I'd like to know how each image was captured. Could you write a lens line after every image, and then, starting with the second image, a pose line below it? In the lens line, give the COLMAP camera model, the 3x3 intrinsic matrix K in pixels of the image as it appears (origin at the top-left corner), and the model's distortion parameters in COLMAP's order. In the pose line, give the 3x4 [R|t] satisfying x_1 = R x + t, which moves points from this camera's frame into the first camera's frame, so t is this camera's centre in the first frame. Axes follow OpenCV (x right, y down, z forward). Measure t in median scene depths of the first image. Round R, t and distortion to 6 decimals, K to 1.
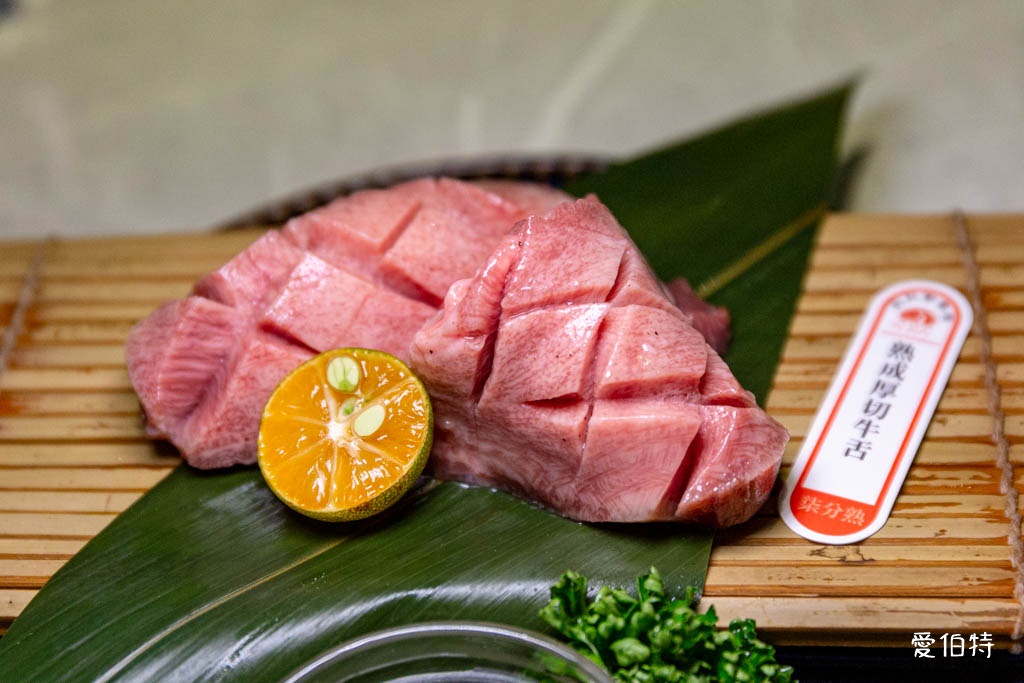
lens RADIAL K [[2118.8, 0, 512.0], [0, 2118.8, 341.5], [0, 0, 1]] dist [0.015326, -0.483314]
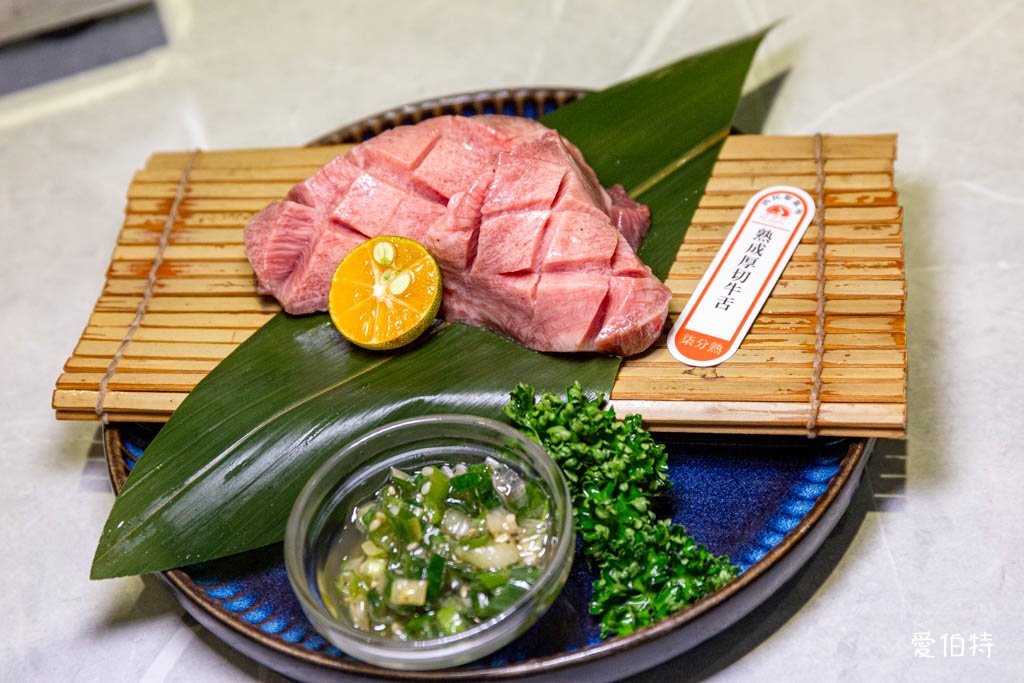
lens RADIAL K [[2118.8, 0, 512.0], [0, 2118.8, 341.5], [0, 0, 1]] dist [0.015326, -0.483314]
pose [[0.996768, 0.004040, -0.080228, 0.135515], [0.003461, 0.995647, 0.093136, -0.063476], [0.080255, -0.093113, 0.992416, -0.513165]]
